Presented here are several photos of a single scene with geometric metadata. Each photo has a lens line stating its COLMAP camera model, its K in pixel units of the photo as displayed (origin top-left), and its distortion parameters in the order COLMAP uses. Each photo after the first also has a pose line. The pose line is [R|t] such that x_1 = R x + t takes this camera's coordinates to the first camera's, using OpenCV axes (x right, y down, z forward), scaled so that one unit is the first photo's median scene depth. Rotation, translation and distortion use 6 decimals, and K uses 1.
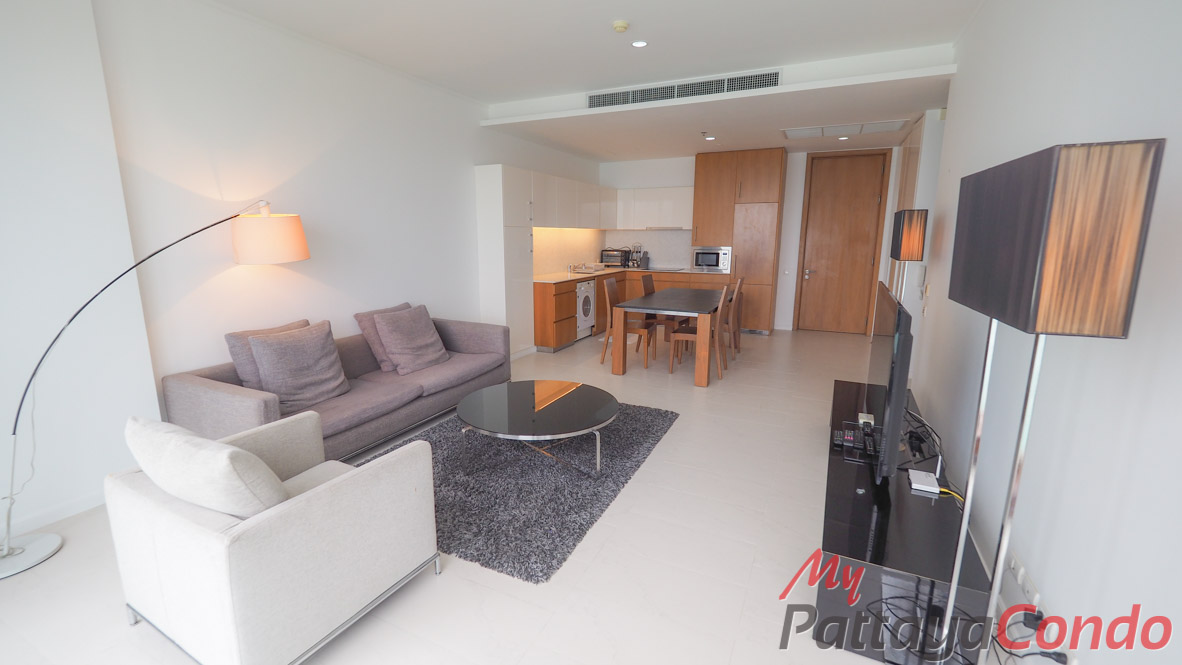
lens RADIAL K [[510.3, 0, 598.3], [0, 510.3, 332.3], [0, 0, 1]] dist [0.000616, -0.000441]
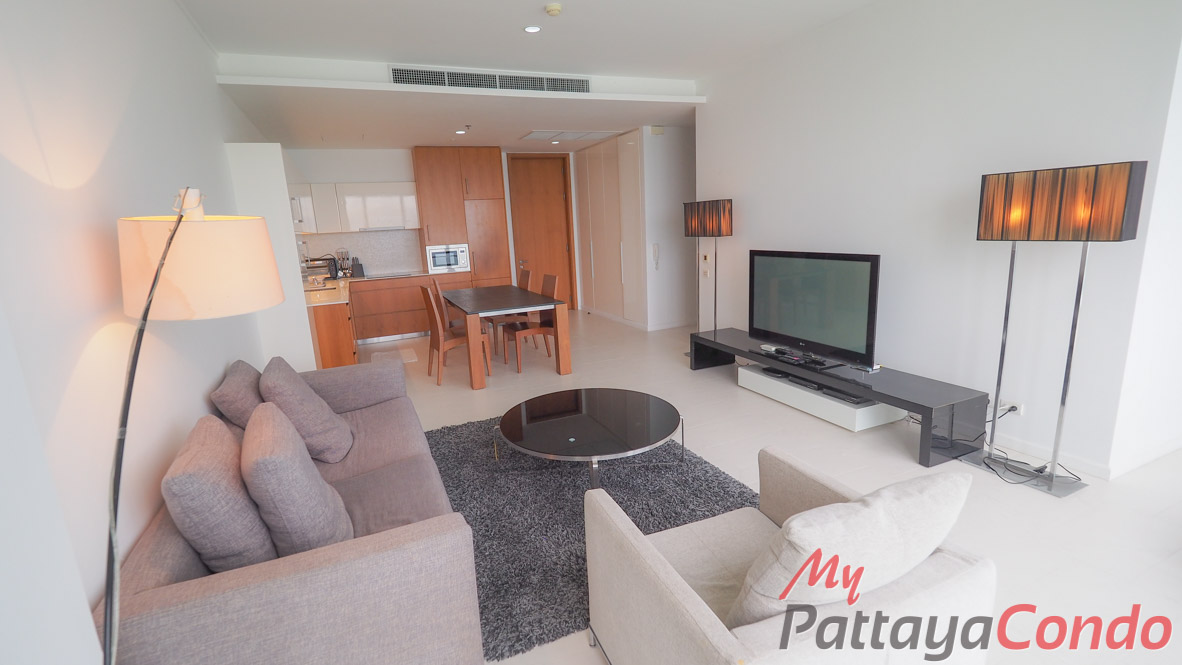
lens RADIAL K [[510.3, 0, 593.0], [0, 510.3, 327.4], [0, 0, 1]] dist [0.000616, -0.000441]
pose [[0.661694, -0.188054, 0.725808, -0.438824], [0.194642, 0.977931, 0.075930, -0.049473], [-0.724069, 0.091030, 0.683694, 0.219592]]
